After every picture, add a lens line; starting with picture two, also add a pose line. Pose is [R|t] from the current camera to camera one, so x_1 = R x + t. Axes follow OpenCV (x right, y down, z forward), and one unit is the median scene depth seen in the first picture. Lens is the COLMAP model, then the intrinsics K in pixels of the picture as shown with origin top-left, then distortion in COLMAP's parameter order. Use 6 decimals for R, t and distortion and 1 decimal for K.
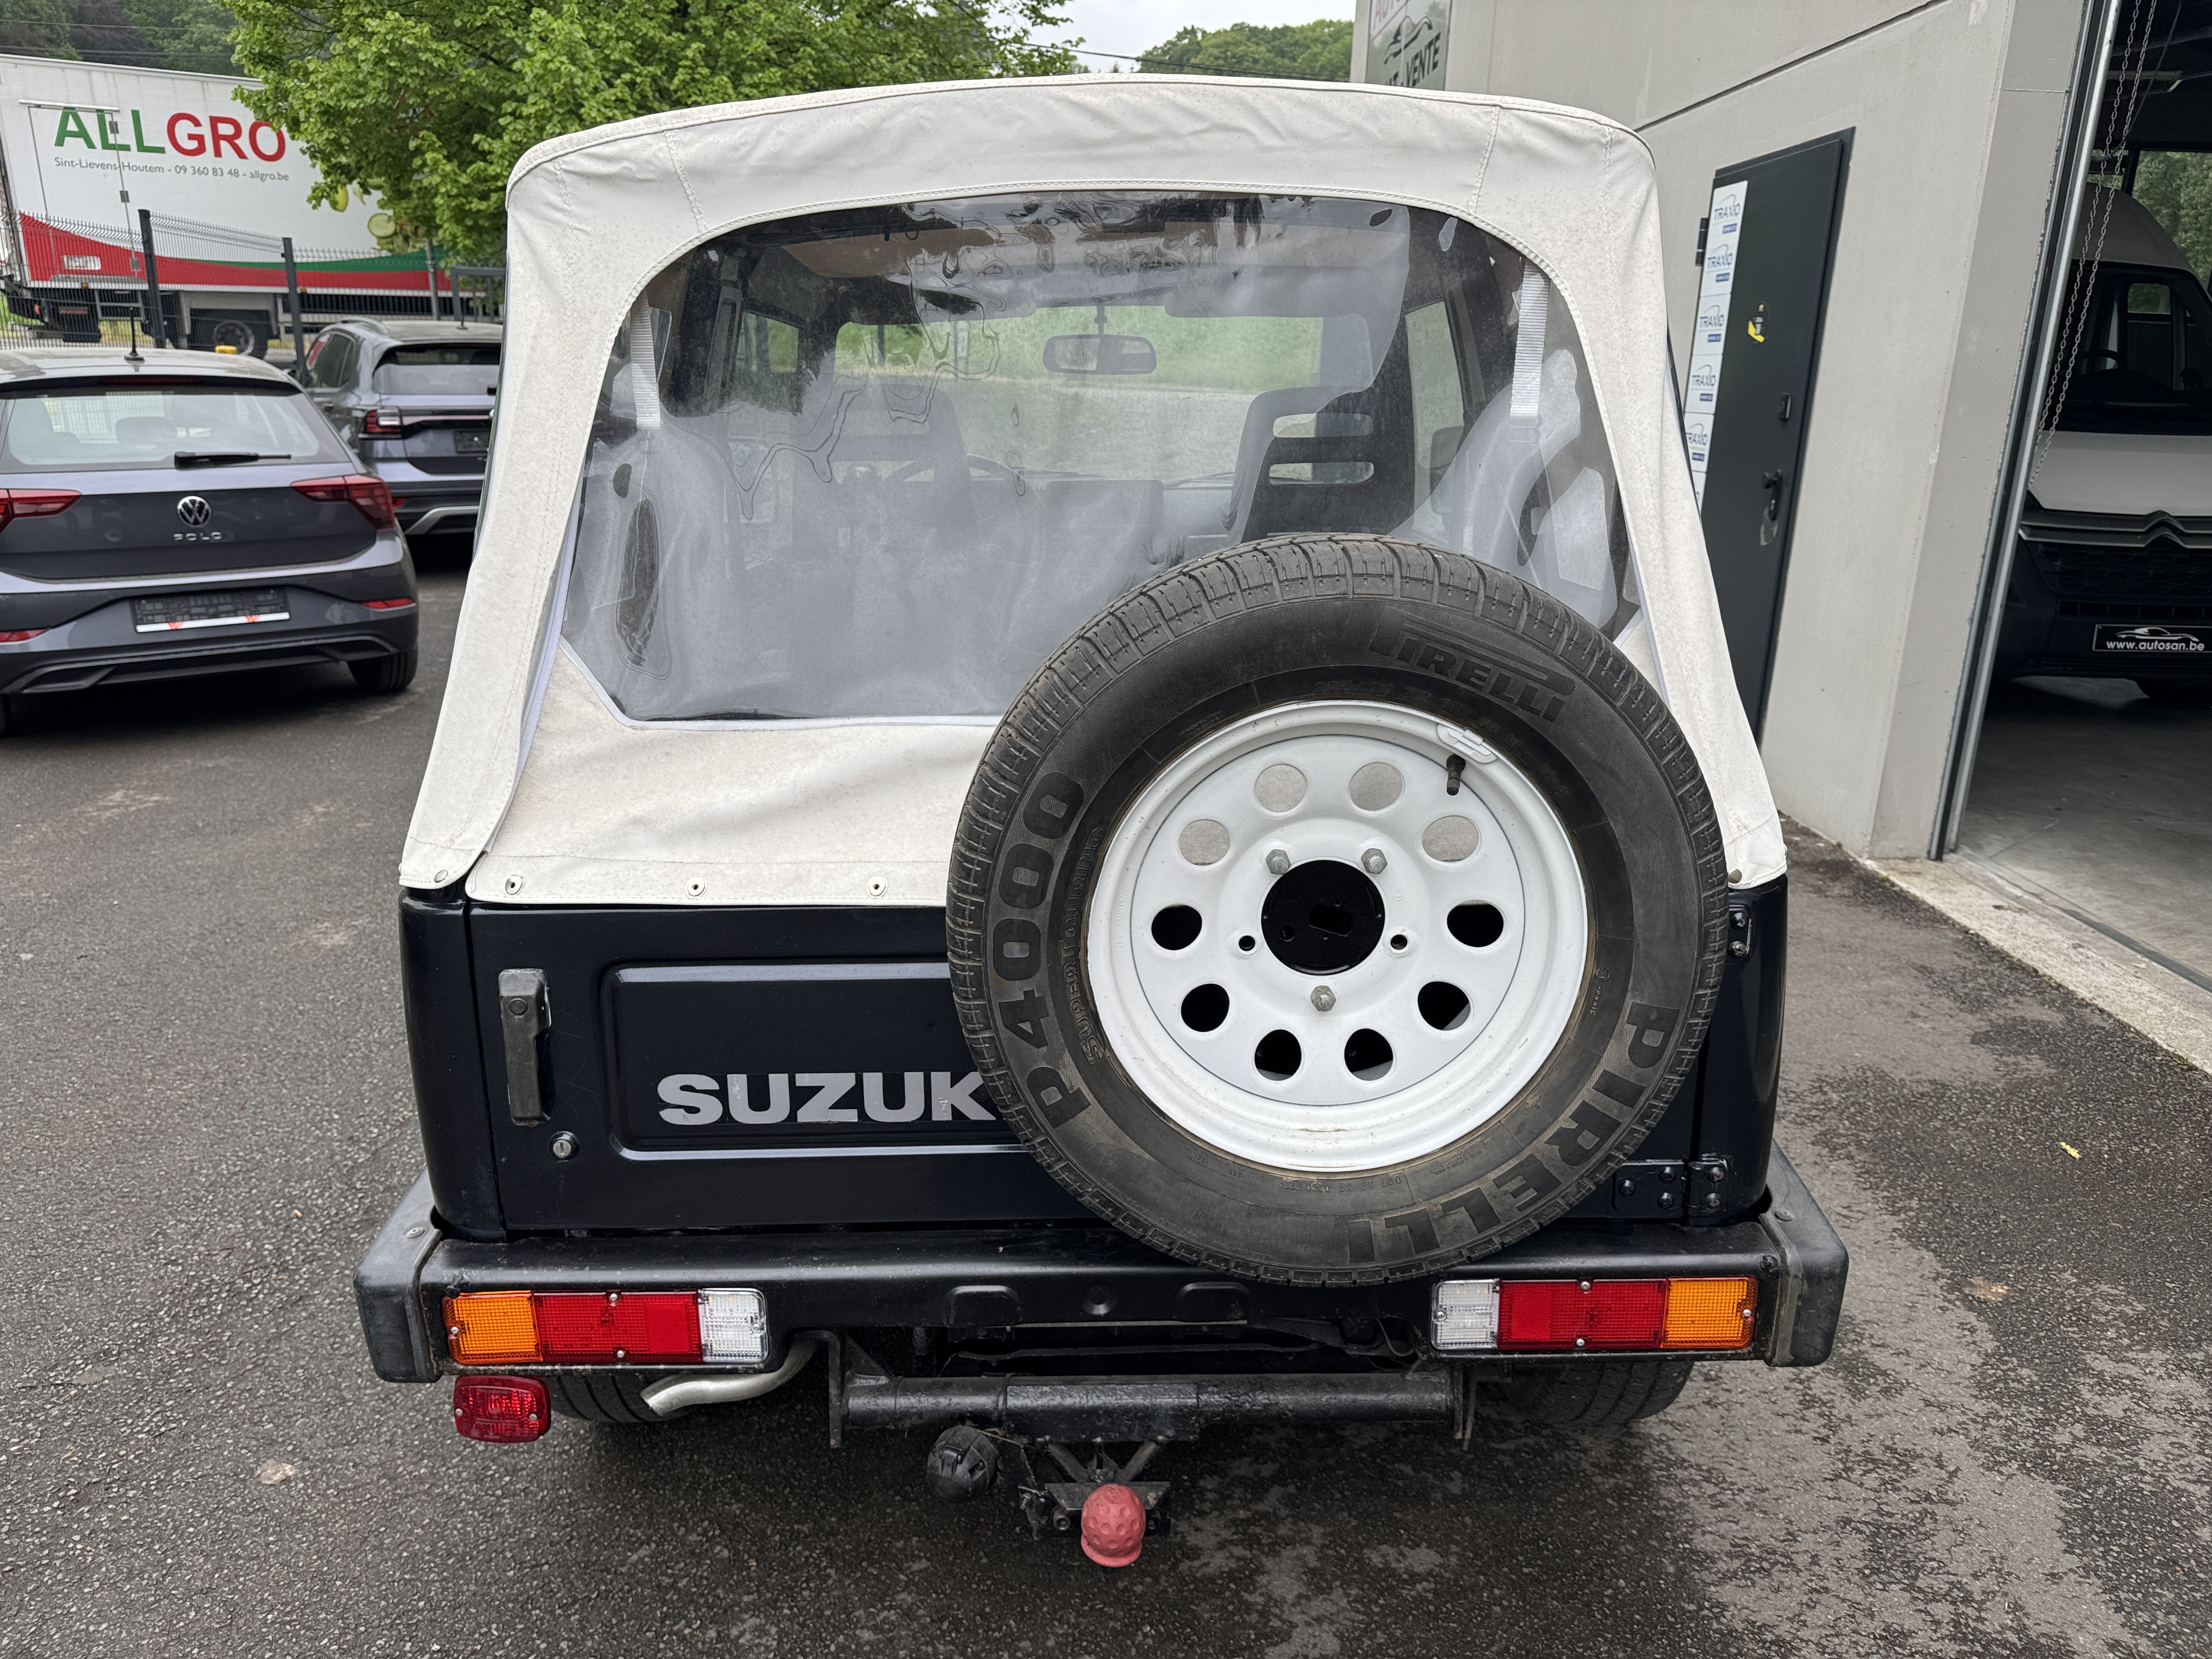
lens RADIAL K [[1486.6, 0, 1124.8], [0, 1486.6, 816.6], [0, 0, 1]] dist [0.051978, -0.018798]
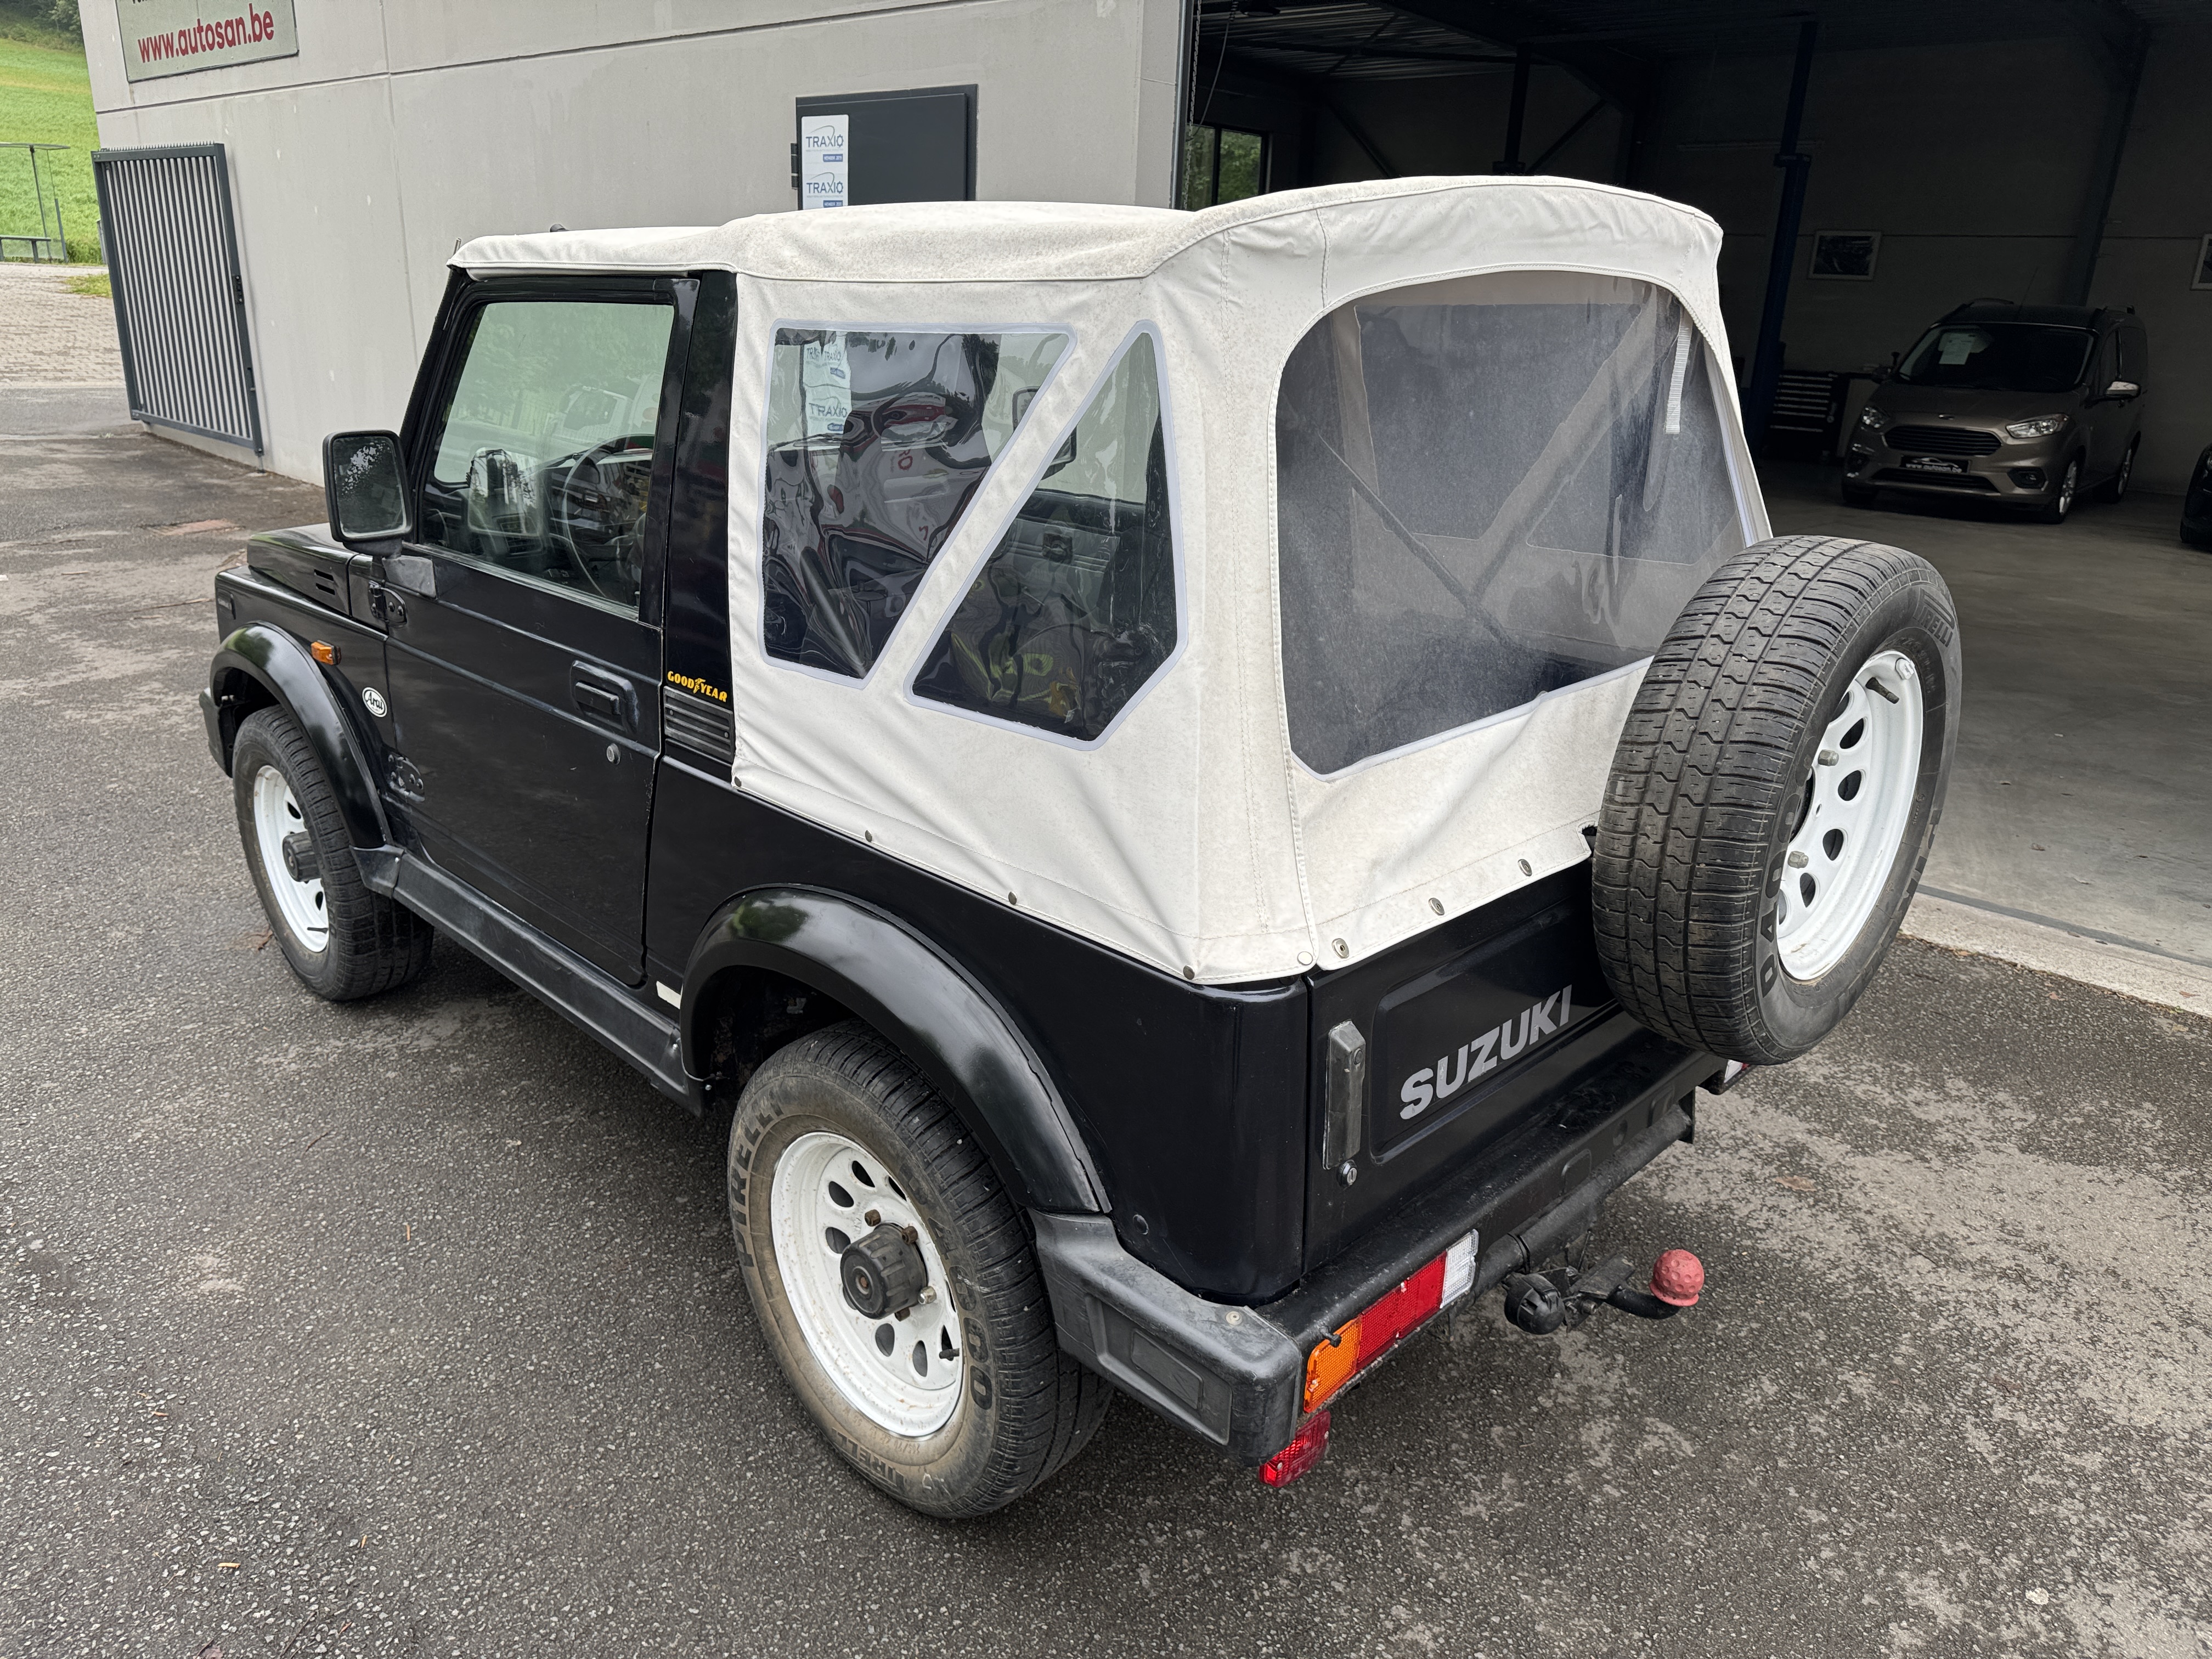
lens RADIAL K [[1486.6, 0, 1127.0], [0, 1486.6, 831.0], [0, 0, 1]] dist [0.051978, -0.018798]
pose [[0.716544, -0.225807, 0.659981, -1.163368], [0.169894, 0.974157, 0.148845, -0.211143], [-0.676536, 0.005473, 0.736390, 0.326142]]
